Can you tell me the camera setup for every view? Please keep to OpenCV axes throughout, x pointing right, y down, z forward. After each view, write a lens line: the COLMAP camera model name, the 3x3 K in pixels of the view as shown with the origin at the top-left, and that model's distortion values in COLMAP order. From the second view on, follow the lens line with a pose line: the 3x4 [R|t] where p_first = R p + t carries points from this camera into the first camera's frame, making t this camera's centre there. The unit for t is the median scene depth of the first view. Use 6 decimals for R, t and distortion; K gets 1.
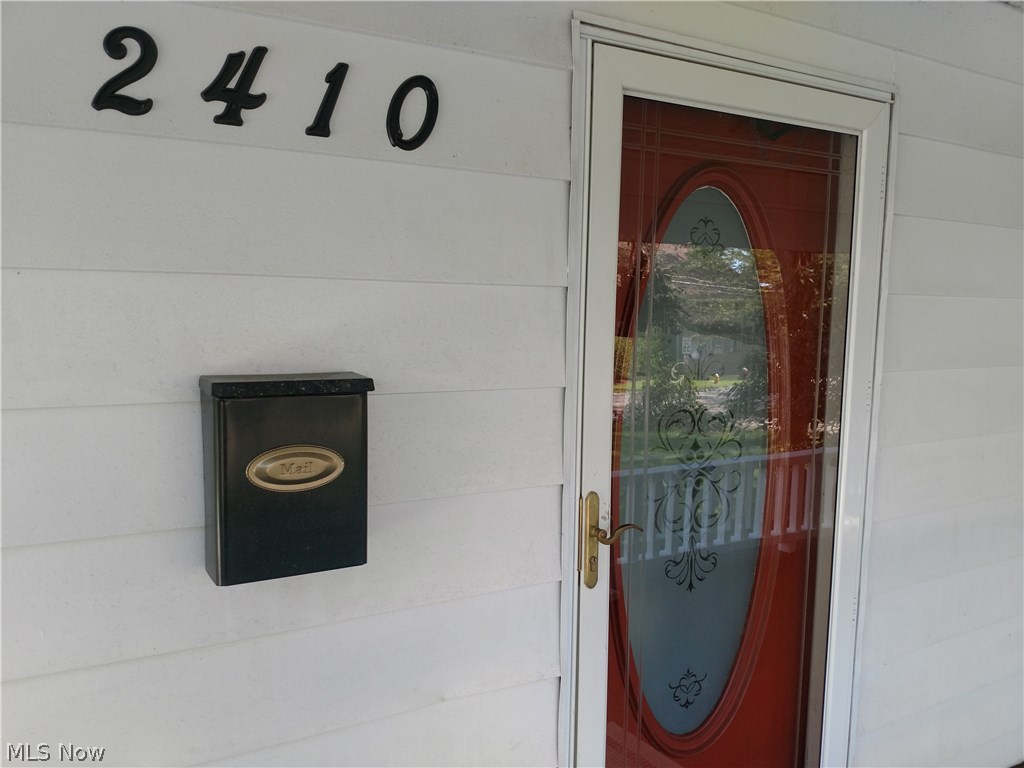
lens RADIAL K [[800.8, 0, 510.6], [0, 800.8, 383.2], [0, 0, 1]] dist [-0.008503, -0.004705]
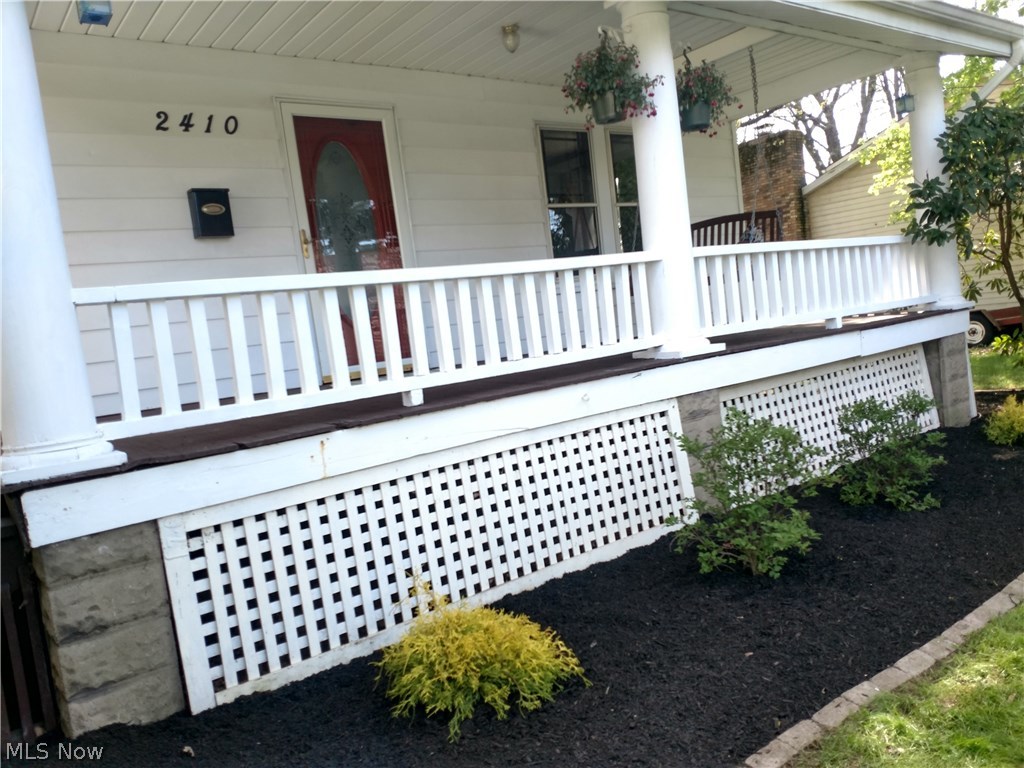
lens RADIAL K [[800.8, 0, 512.6], [0, 800.8, 384.8], [0, 0, 1]] dist [-0.008503, -0.004705]
pose [[0.981147, -0.145407, 0.127306, 0.595000], [0.149616, 0.988451, -0.024091, 1.327667], [-0.122333, 0.042684, 0.991571, -3.262968]]
